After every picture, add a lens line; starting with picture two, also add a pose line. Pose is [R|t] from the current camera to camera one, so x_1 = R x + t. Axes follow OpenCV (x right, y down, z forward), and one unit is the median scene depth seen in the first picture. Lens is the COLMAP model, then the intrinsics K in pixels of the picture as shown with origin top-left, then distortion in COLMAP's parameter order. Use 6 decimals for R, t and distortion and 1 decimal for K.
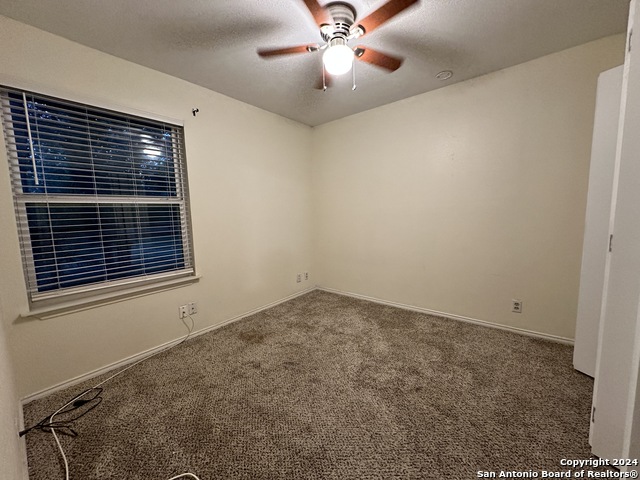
lens RADIAL K [[255.9, 0, 320.6], [0, 255.9, 239.4], [0, 0, 1]] dist [-0.000015, -0.000163]
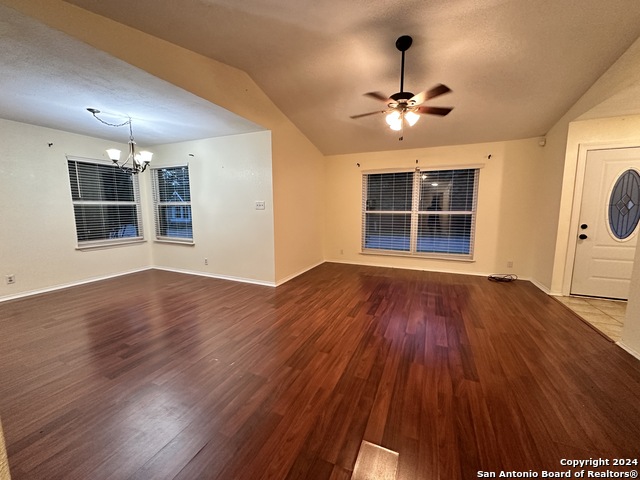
lens RADIAL K [[255.9, 0, 320.6], [0, 255.9, 239.4], [0, 0, 1]] dist [-0.000015, -0.000163]
pose [[0.962583, -0.008687, 0.270849, 0.363884], [0.005444, 0.999904, 0.012721, 0.138930], [-0.270934, -0.010771, 0.962538, -1.564692]]
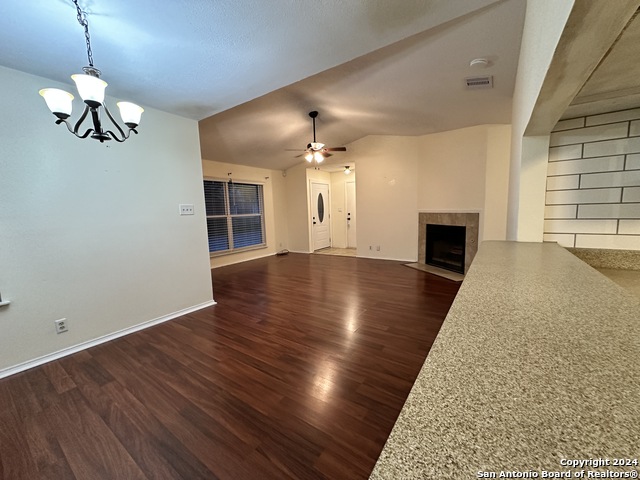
lens RADIAL K [[255.9, 0, 320.6], [0, 255.9, 239.4], [0, 0, 1]] dist [-0.000015, -0.000163]
pose [[-0.079110, -0.088319, 0.992946, -1.084693], [0.143429, 0.984695, 0.099013, 0.042201], [-0.986494, 0.150250, -0.065232, -0.275261]]
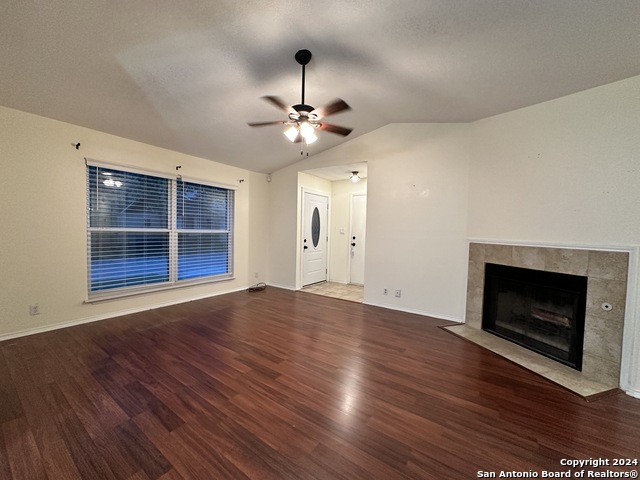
lens RADIAL K [[255.9, 0, 320.6], [0, 255.9, 239.4], [0, 0, 1]] dist [-0.000015, -0.000163]
pose [[-0.073222, -0.010886, 0.997256, -0.097117], [0.085924, 0.996153, 0.017183, 0.045692], [-0.993607, 0.086947, -0.072005, -0.427596]]
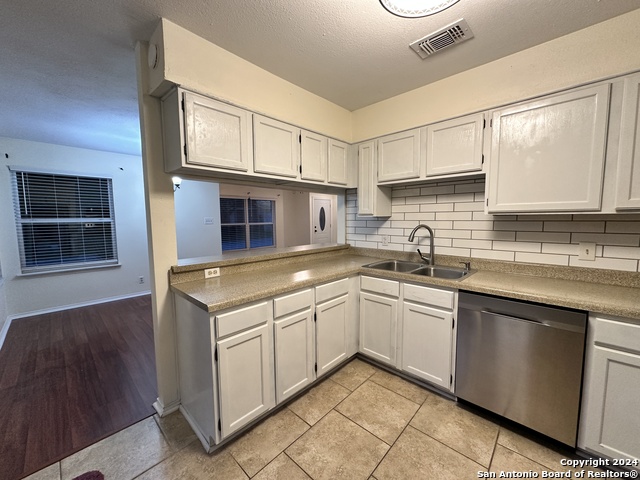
lens RADIAL K [[255.9, 0, 320.6], [0, 255.9, 239.4], [0, 0, 1]] dist [-0.000015, -0.000163]
pose [[0.076342, -0.060027, 0.995273, -1.914031], [0.115682, 0.991978, 0.050955, 0.084619], [-0.990348, 0.111245, 0.082673, -0.879435]]
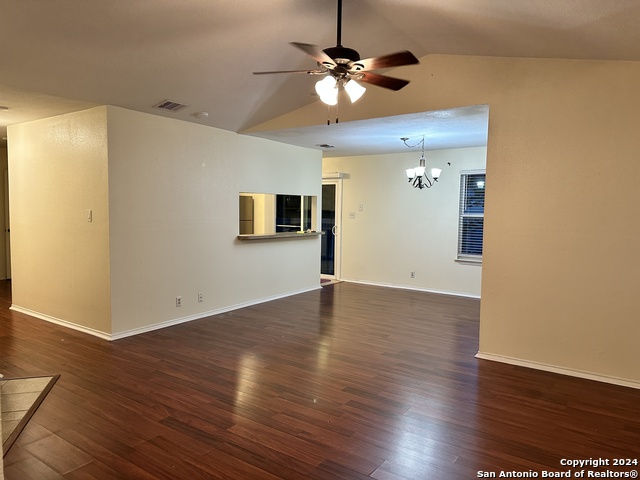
lens RADIAL K [[446.5, 0, 318.2], [0, 446.5, 239.4], [0, 0, 1]] dist [0.156953, -0.237210]
pose [[0.074635, 0.093472, -0.992821, 2.463142], [-0.127095, 0.988370, 0.083498, -0.087062], [0.989079, 0.119950, 0.085647, -0.591186]]
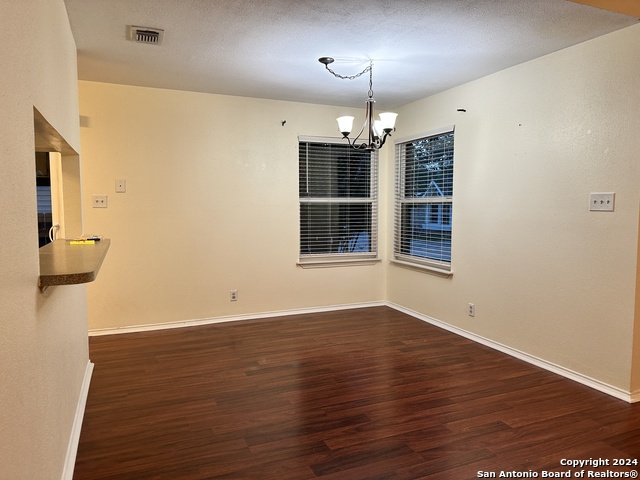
lens RADIAL K [[446.5, 0, 318.2], [0, 446.5, 239.4], [0, 0, 1]] dist [0.156953, -0.237210]
pose [[0.883884, 0.060523, -0.463773, 0.328815], [-0.073916, 0.997207, -0.010736, 0.109757], [0.461828, 0.043769, 0.885889, -1.314322]]
